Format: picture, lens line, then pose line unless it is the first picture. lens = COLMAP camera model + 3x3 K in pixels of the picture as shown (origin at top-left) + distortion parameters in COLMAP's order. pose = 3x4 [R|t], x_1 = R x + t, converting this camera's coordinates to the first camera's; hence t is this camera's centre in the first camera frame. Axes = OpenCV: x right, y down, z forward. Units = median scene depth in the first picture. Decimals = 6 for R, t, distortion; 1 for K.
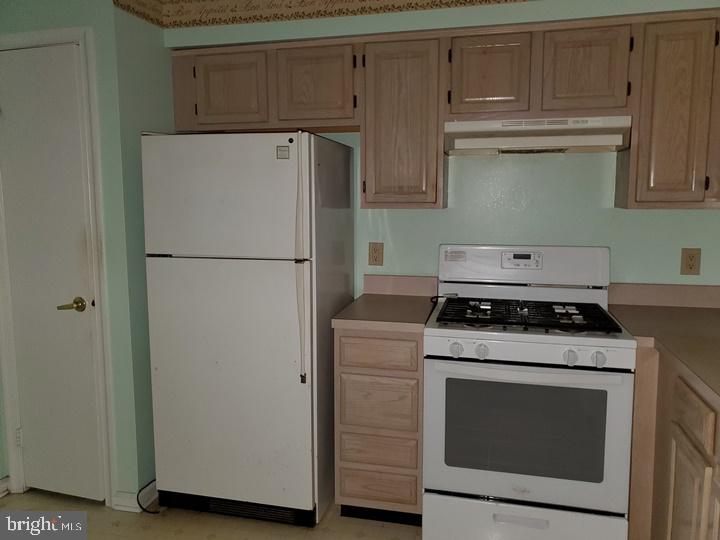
lens RADIAL K [[563.4, 0, 371.4], [0, 563.4, 266.2], [0, 0, 1]] dist [0.005920, -0.000947]
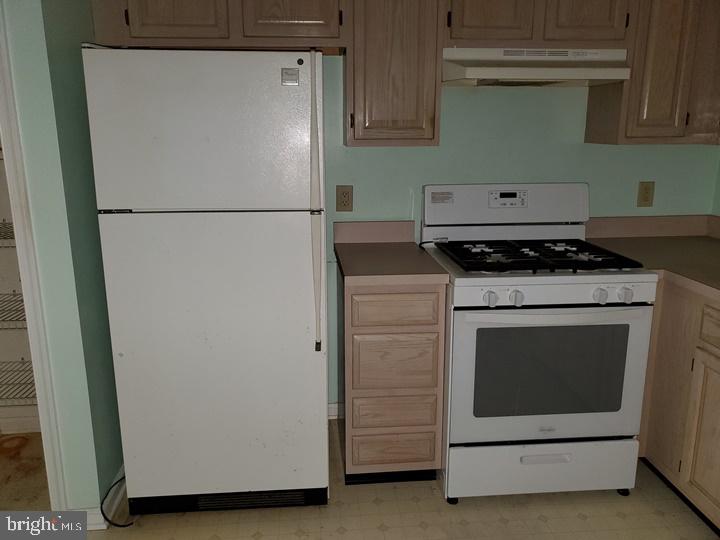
lens RADIAL K [[563.4, 0, 371.4], [0, 563.4, 266.2], [0, 0, 1]] dist [0.005920, -0.000947]
pose [[0.949345, -0.074515, 0.305273, -0.291132], [0.040511, 0.992393, 0.116255, -0.020514], [-0.311614, -0.098000, 0.945142, 0.159178]]
